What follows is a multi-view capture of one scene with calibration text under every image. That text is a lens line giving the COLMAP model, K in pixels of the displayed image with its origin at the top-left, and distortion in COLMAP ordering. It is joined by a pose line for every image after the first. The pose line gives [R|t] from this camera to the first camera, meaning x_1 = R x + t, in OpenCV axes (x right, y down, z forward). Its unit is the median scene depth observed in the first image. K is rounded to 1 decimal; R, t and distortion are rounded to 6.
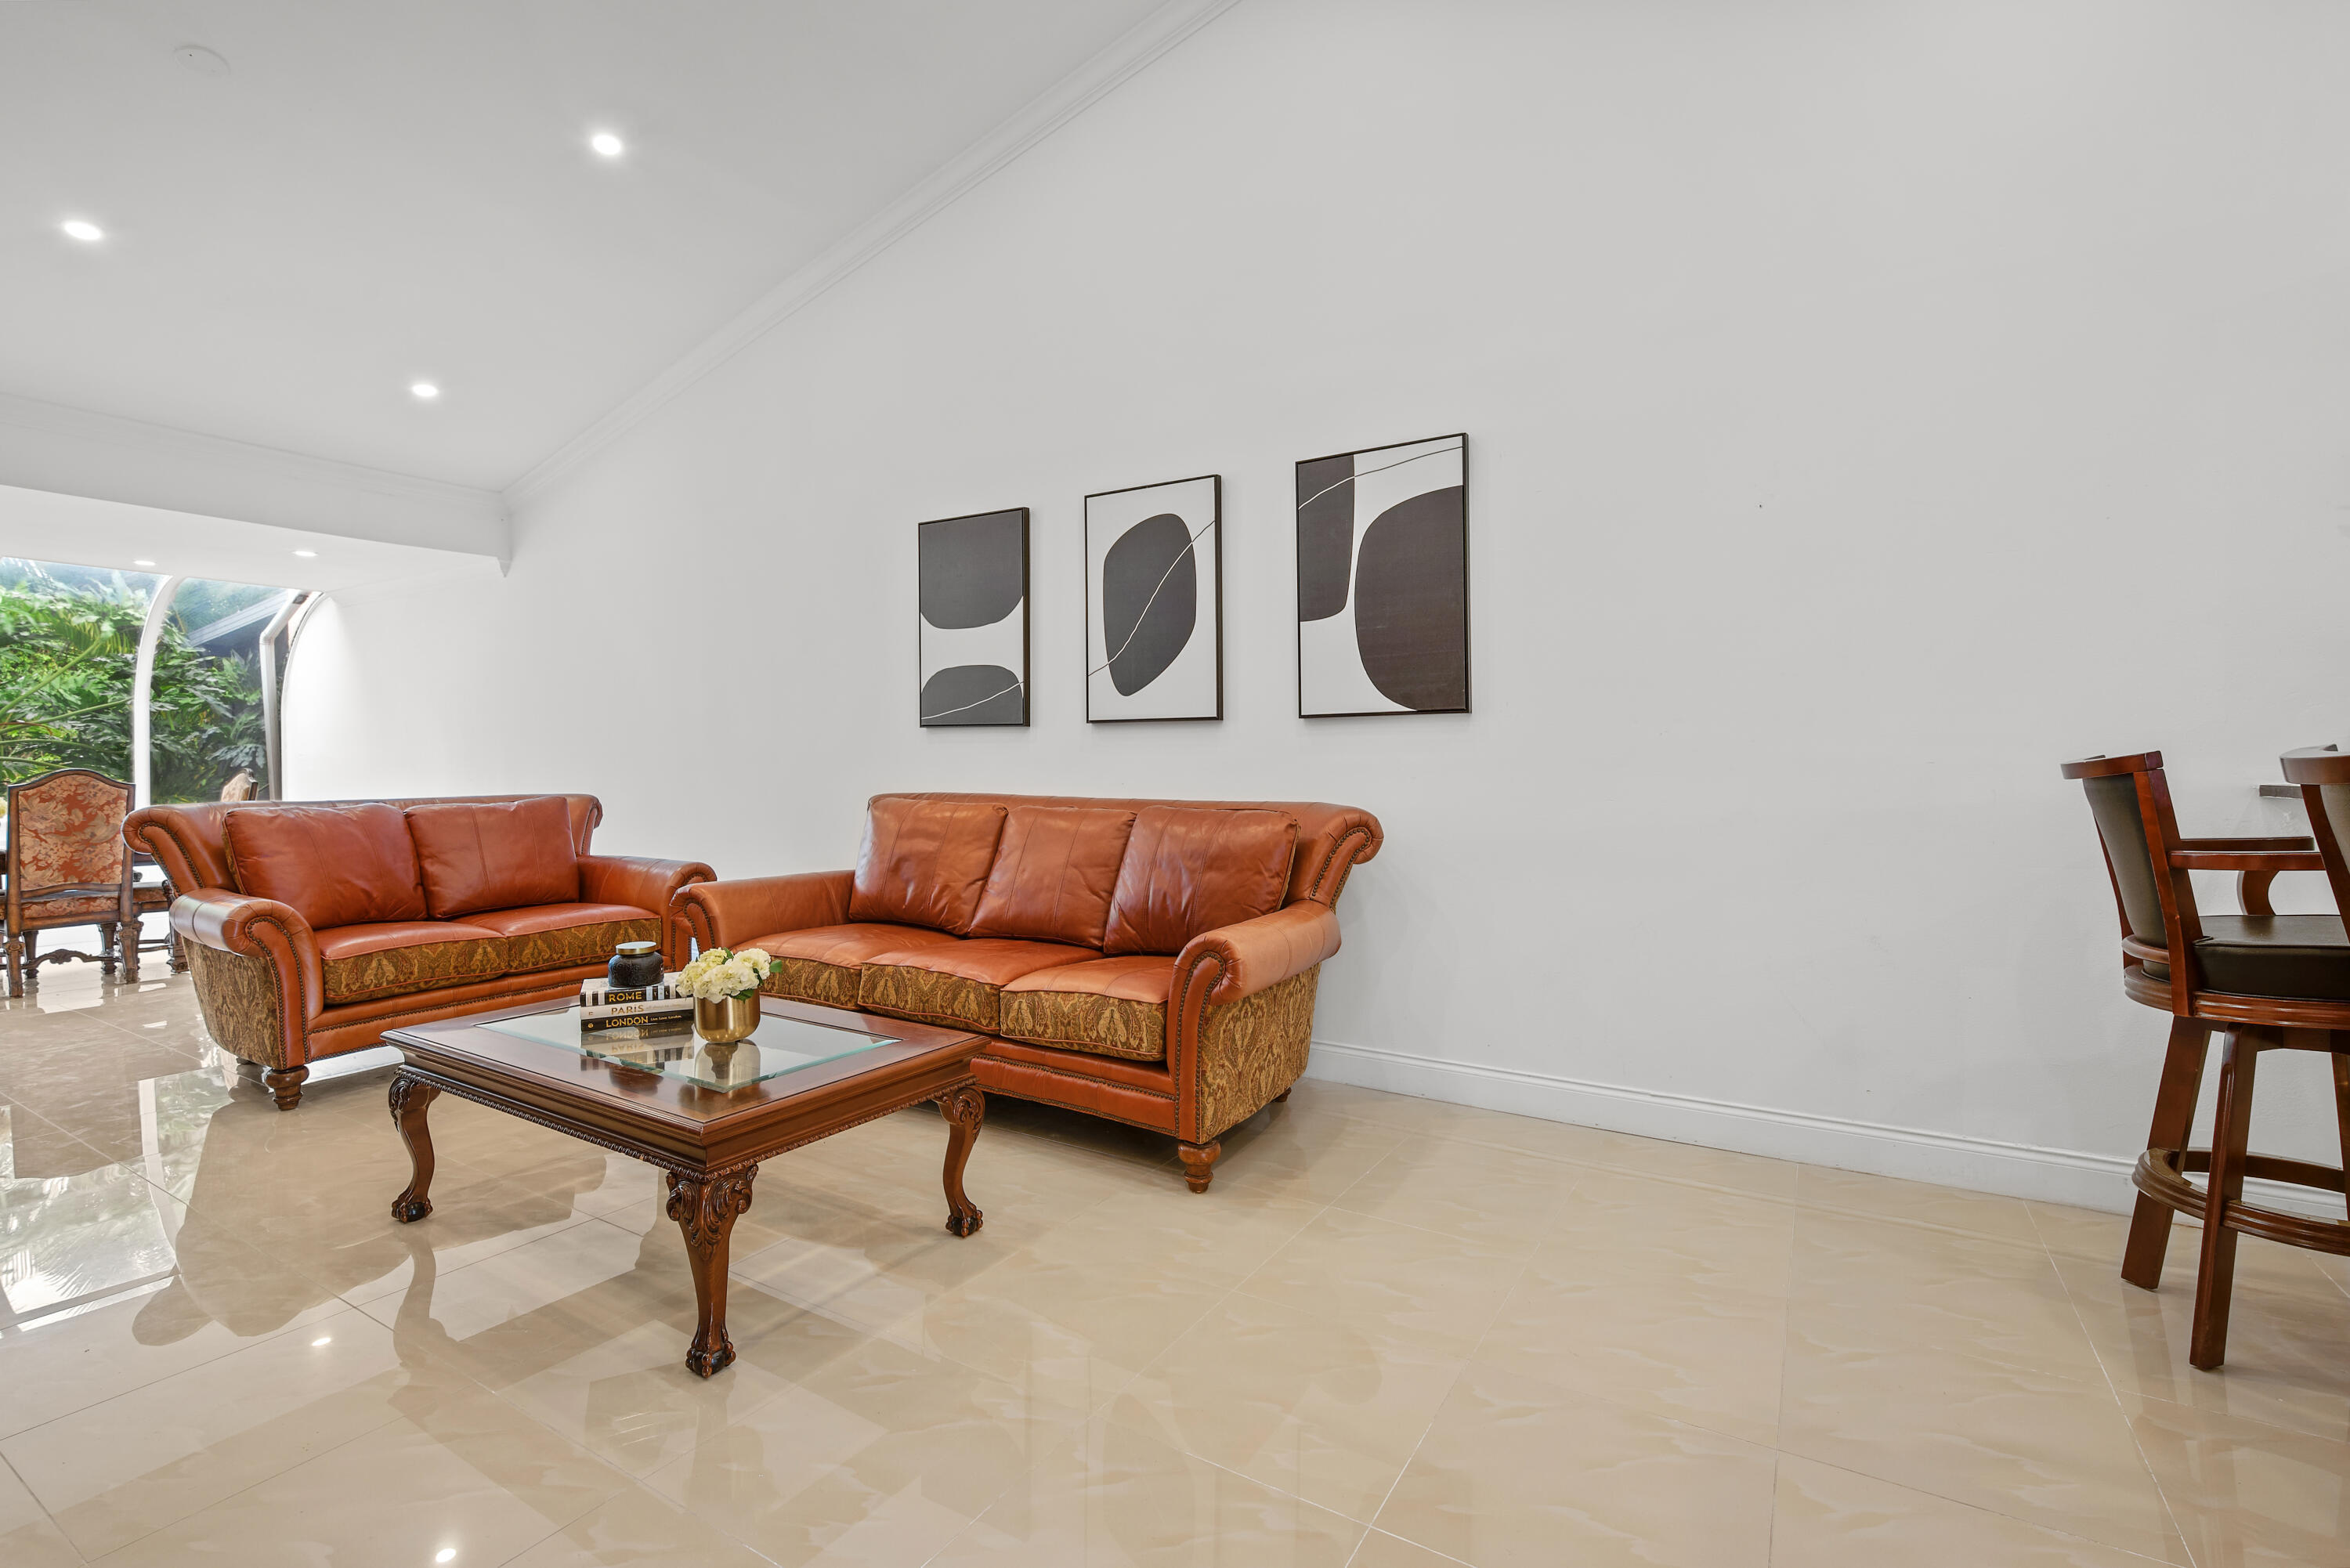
lens RADIAL K [[1064.0, 0, 1168.0], [0, 1064.0, 770.4], [0, 0, 1]] dist [0.000493, 0.000630]
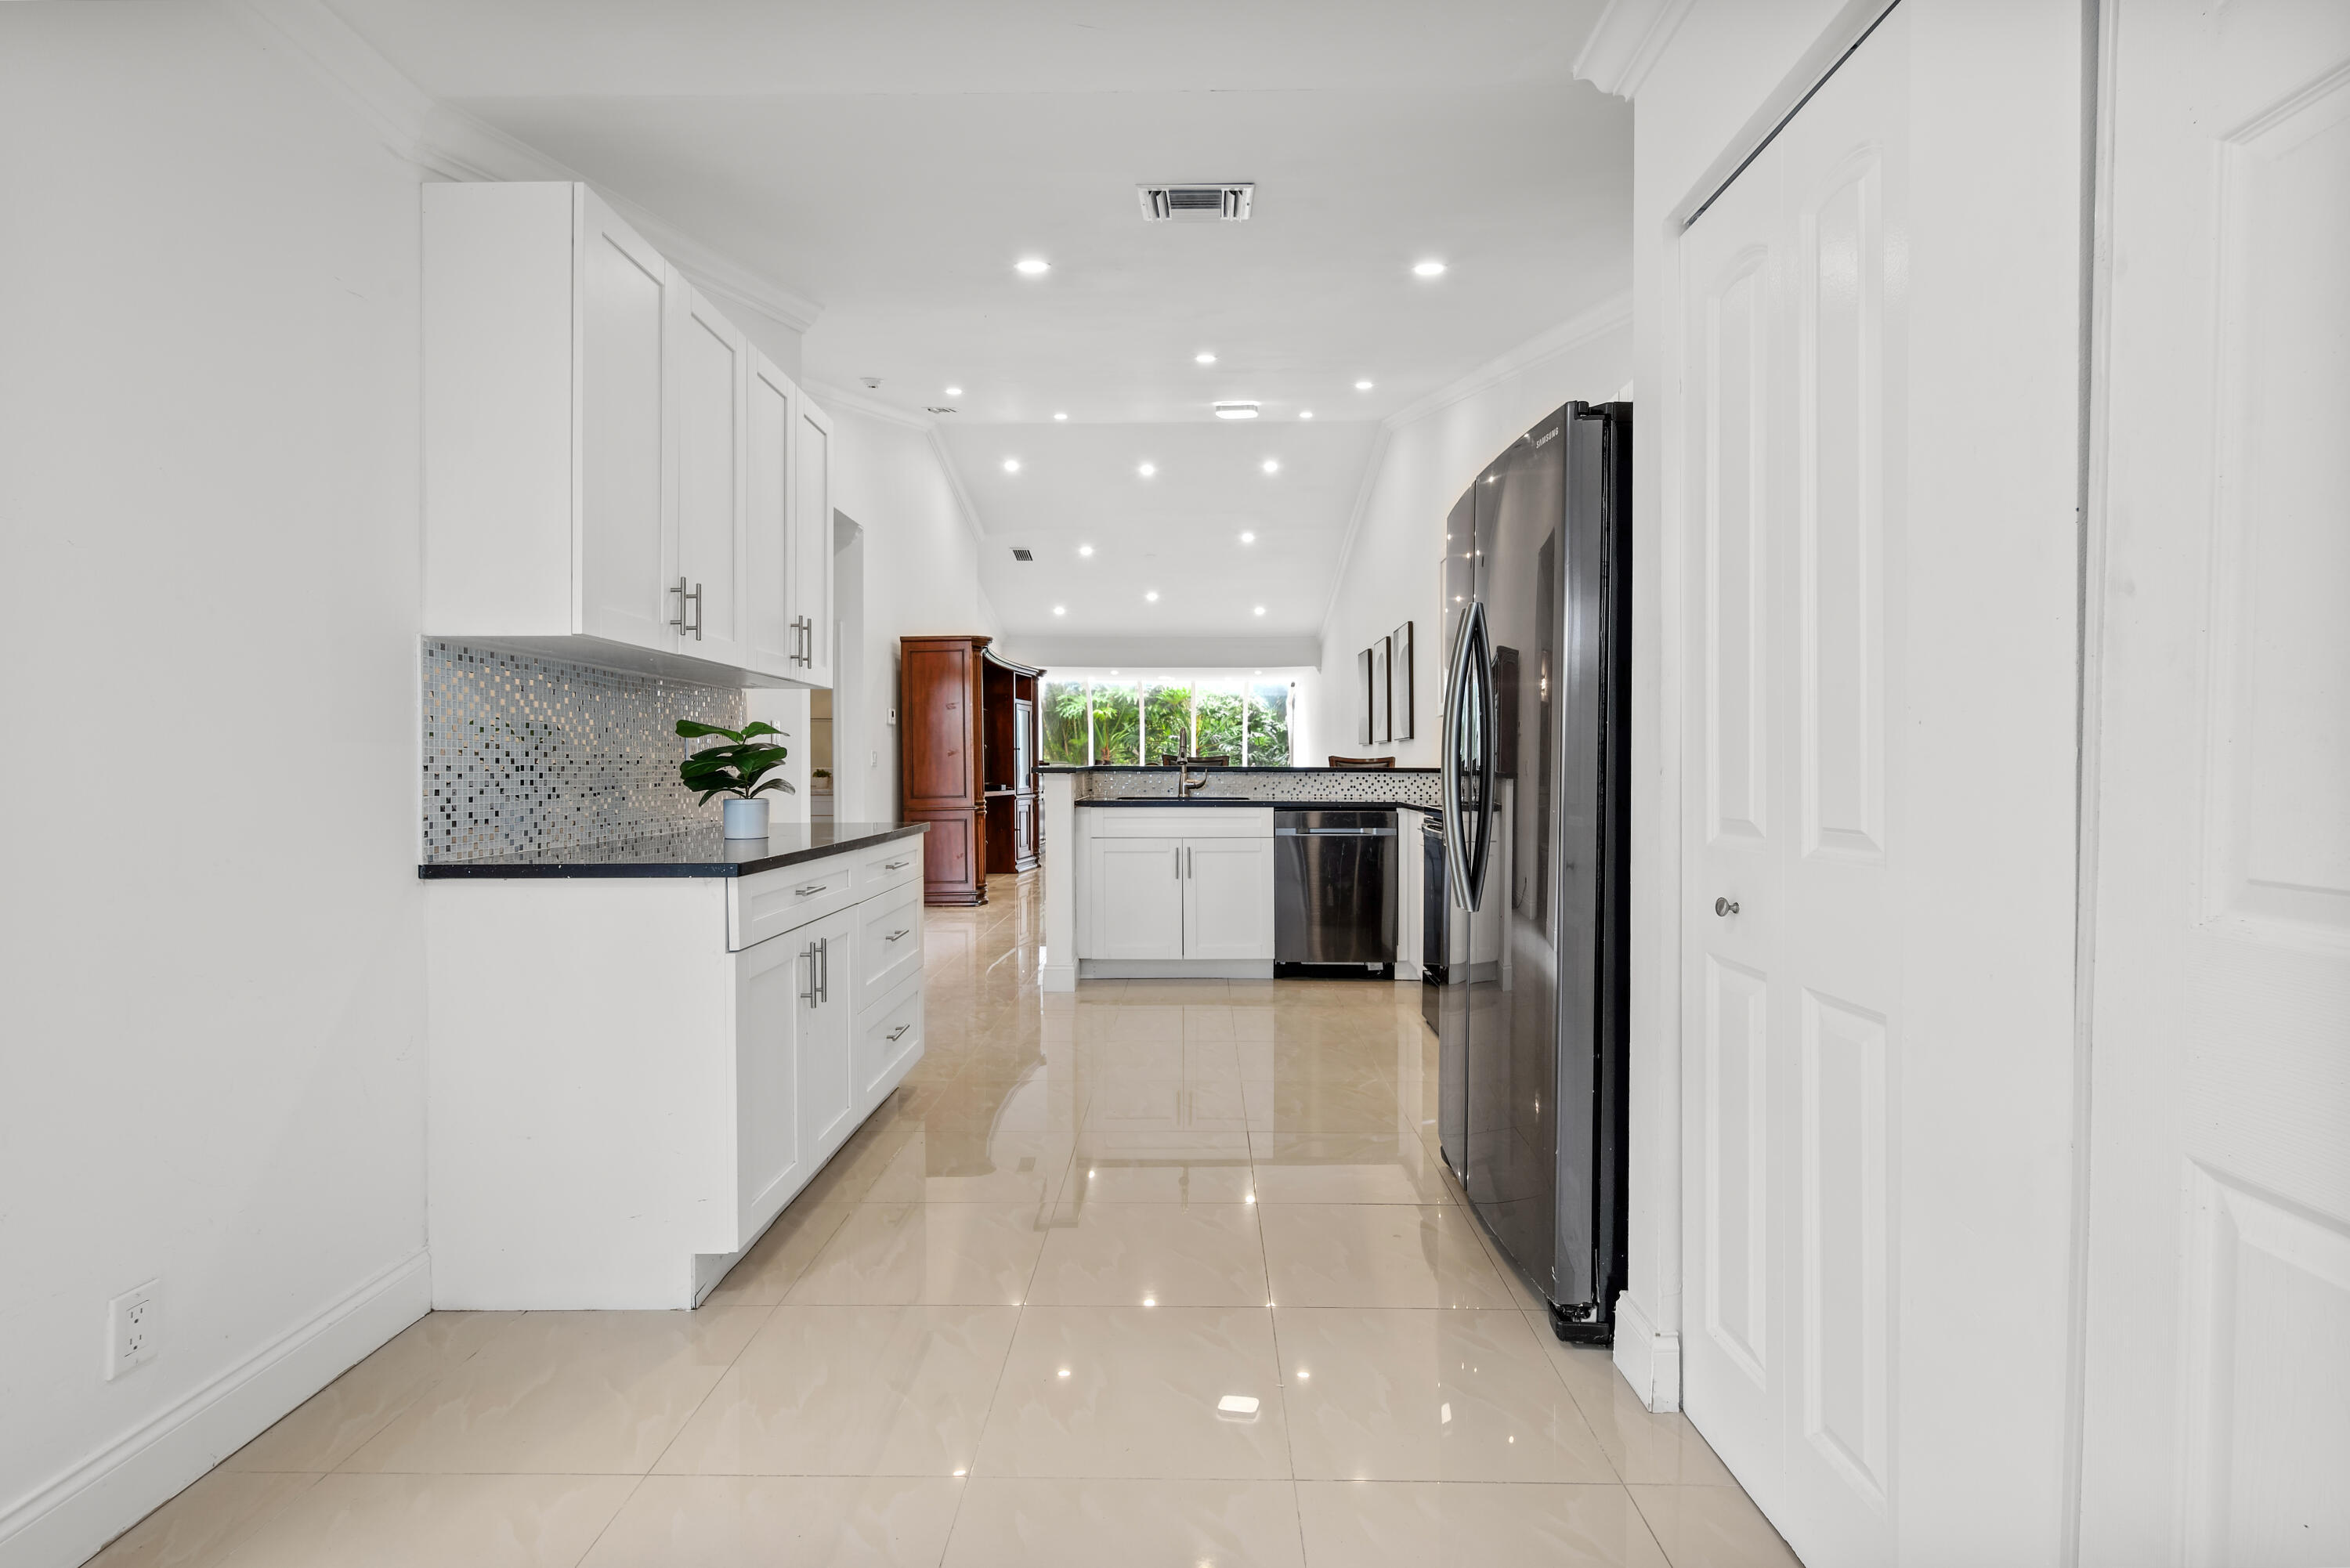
lens RADIAL K [[1021.6, 0, 1181.4], [0, 1021.6, 778.9], [0, 0, 1]] dist [-0.001322, -0.000357]
pose [[0.517495, 0.017625, -0.855504, 1.603620], [-0.012156, 0.999838, 0.013246, 0.008922], [0.855600, 0.003545, 0.517626, -0.491254]]
